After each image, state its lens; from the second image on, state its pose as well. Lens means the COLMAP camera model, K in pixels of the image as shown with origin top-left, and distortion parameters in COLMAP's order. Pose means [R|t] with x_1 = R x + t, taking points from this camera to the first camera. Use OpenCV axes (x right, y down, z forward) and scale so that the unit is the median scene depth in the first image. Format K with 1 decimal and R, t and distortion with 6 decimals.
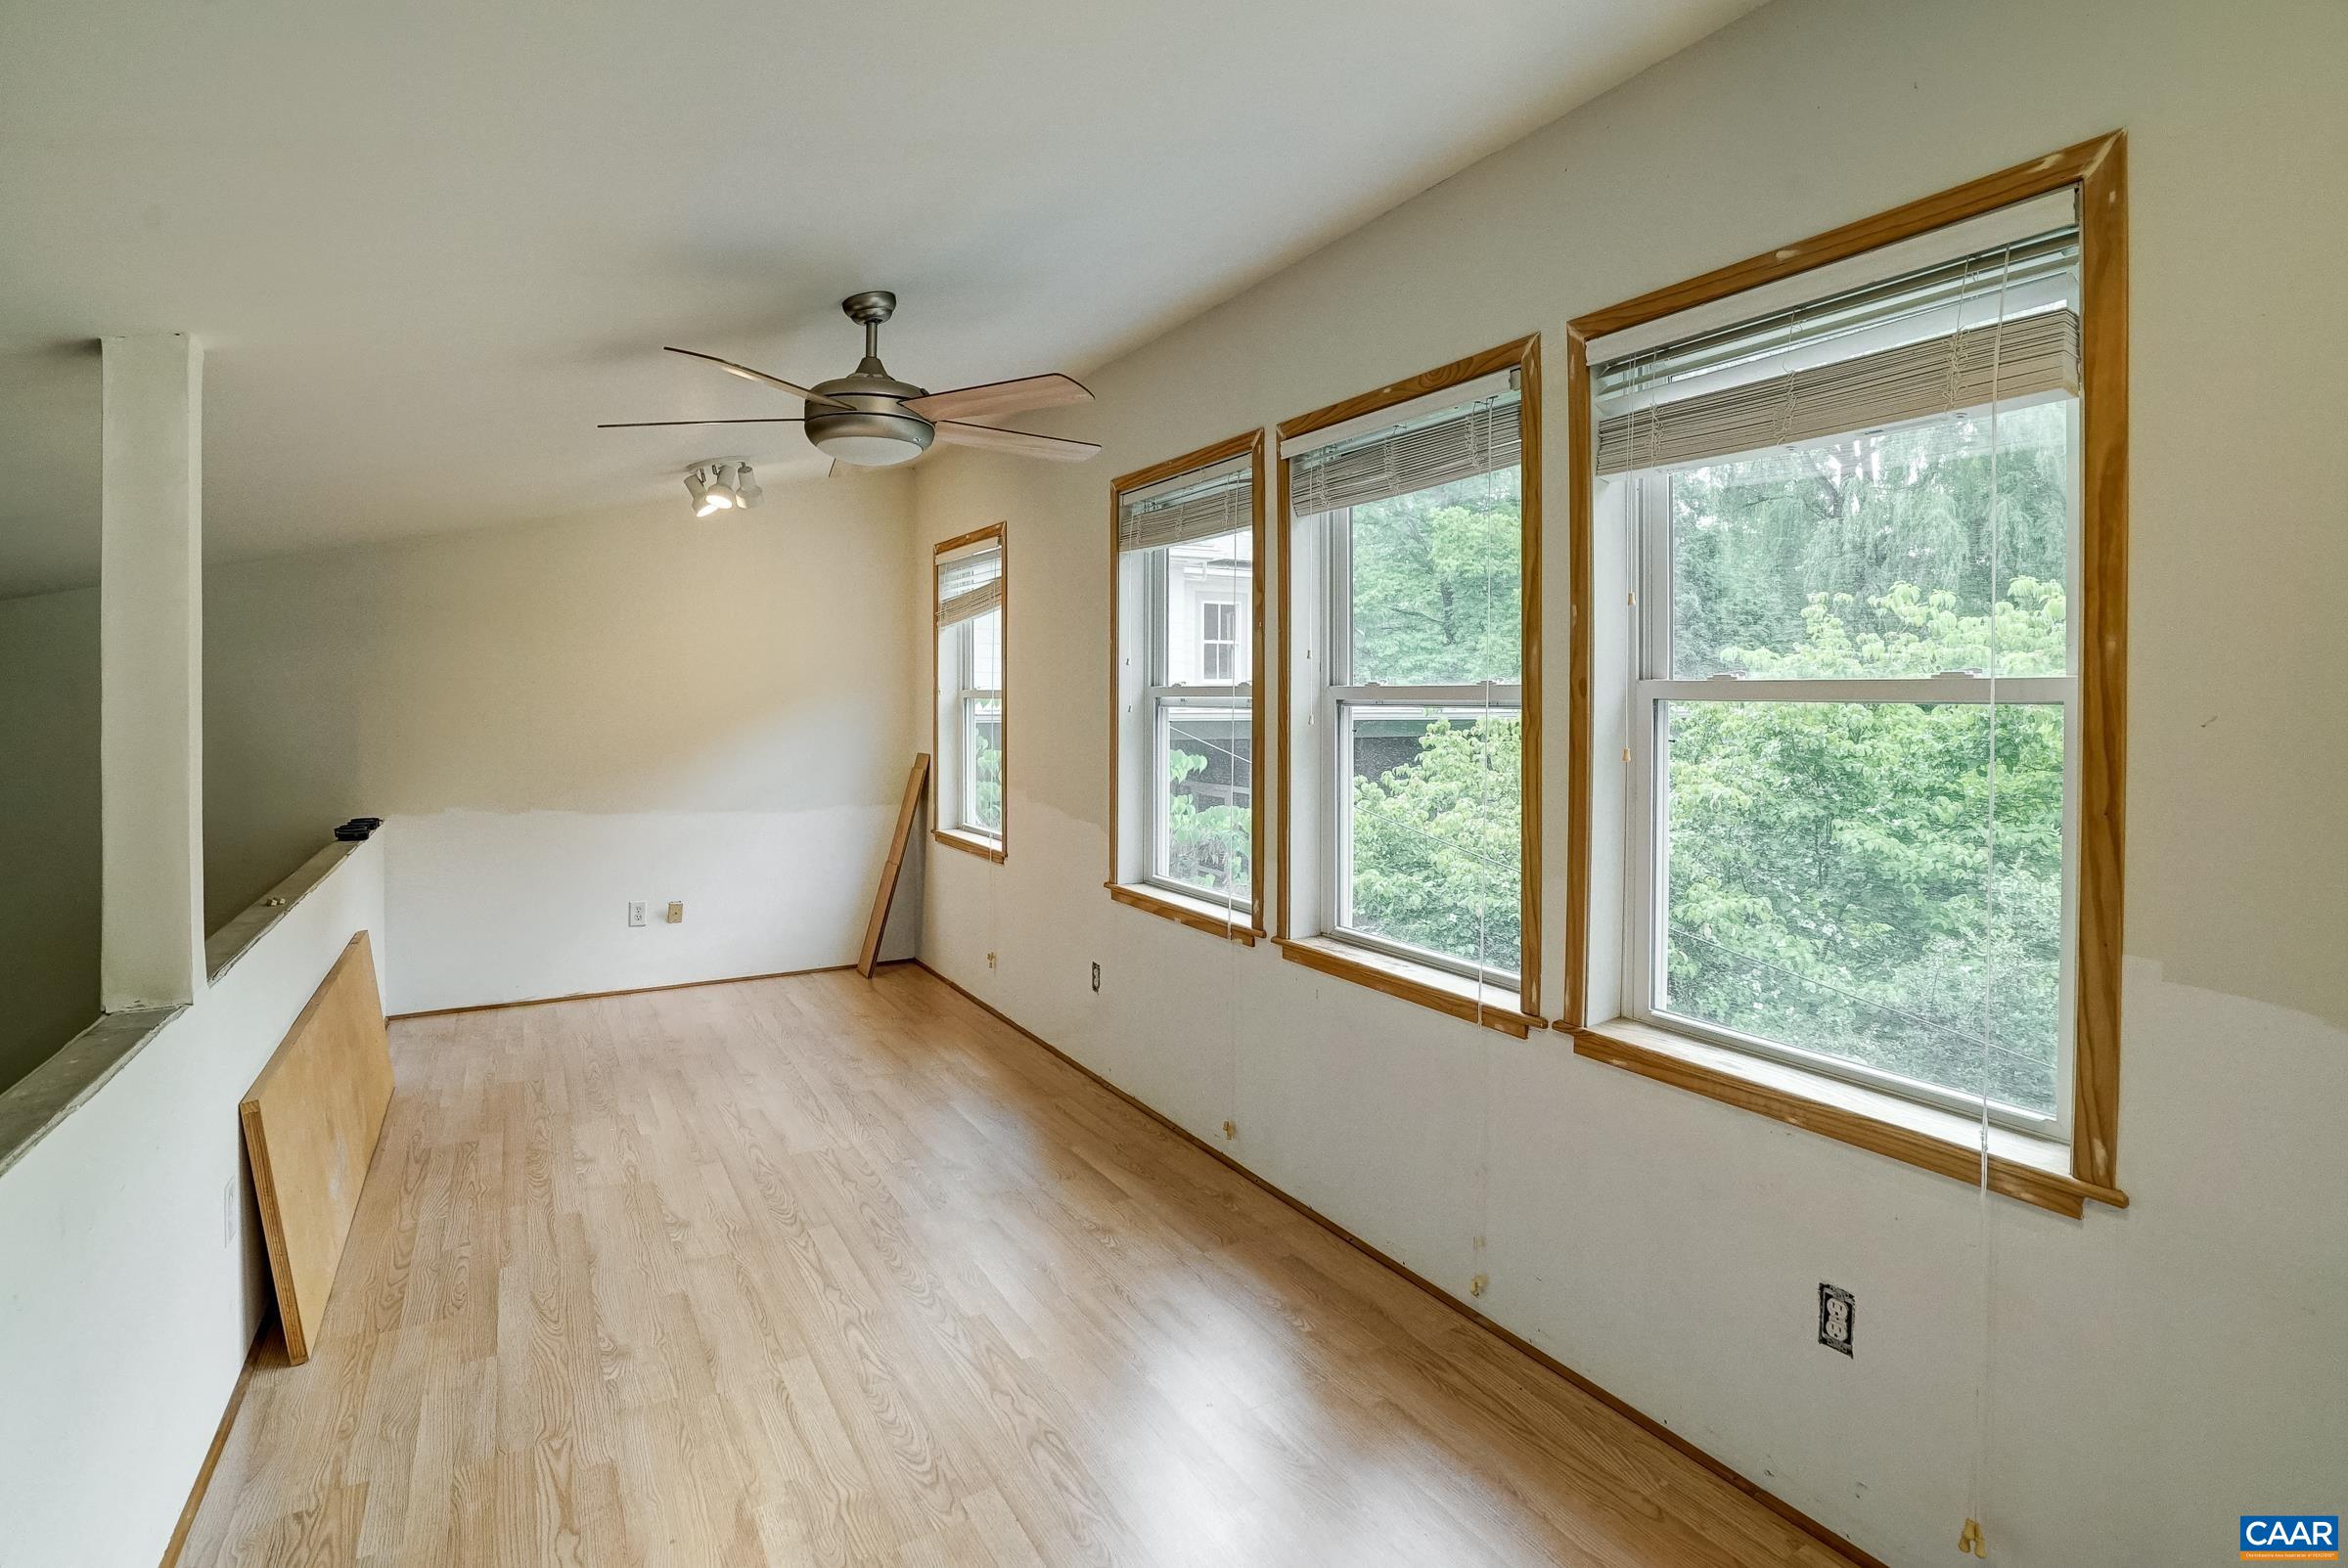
lens RADIAL K [[1115.7, 0, 1172.3], [0, 1115.7, 712.2], [0, 0, 1]] dist [-0.022926, 0.000779]
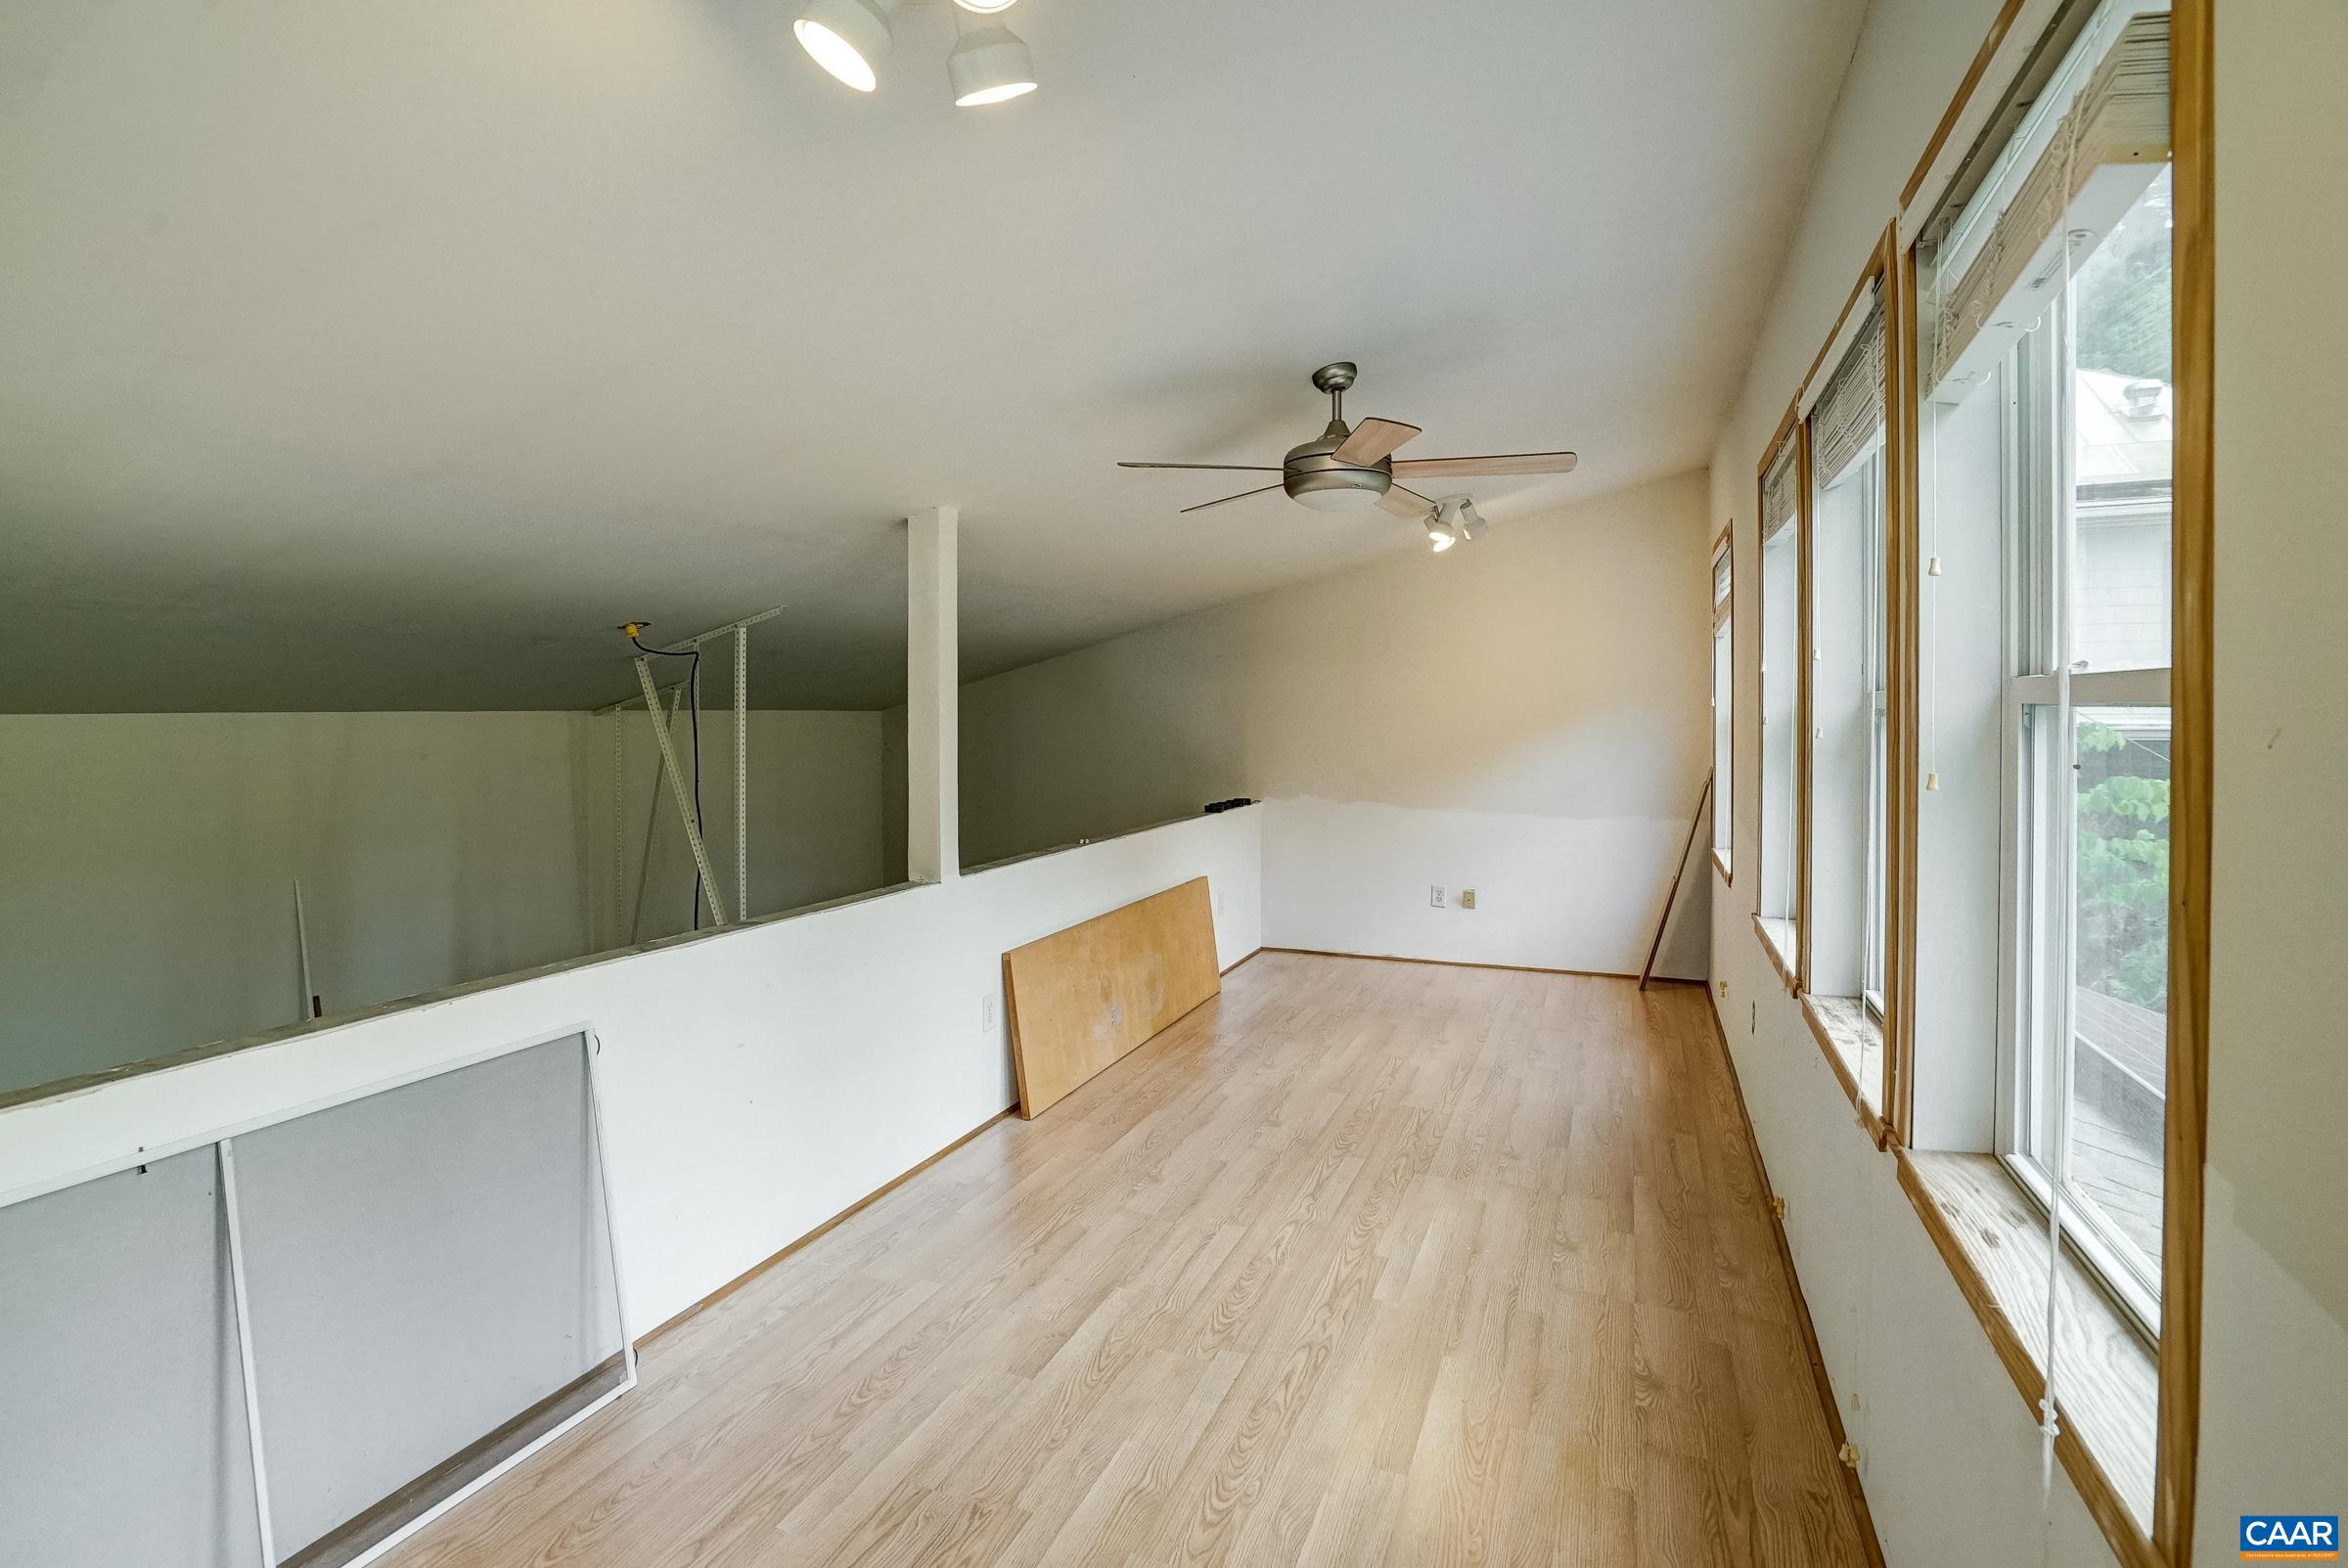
lens RADIAL K [[1123.4, 0, 1175.4], [0, 1123.4, 727.1], [0, 0, 1]] dist [-0.045480, 0.000264]
pose [[0.610152, 0.005665, -0.792264, 0.501729], [-0.003704, 0.999984, 0.004297, 0.002042], [0.792276, 0.000313, 0.610163, 0.123842]]
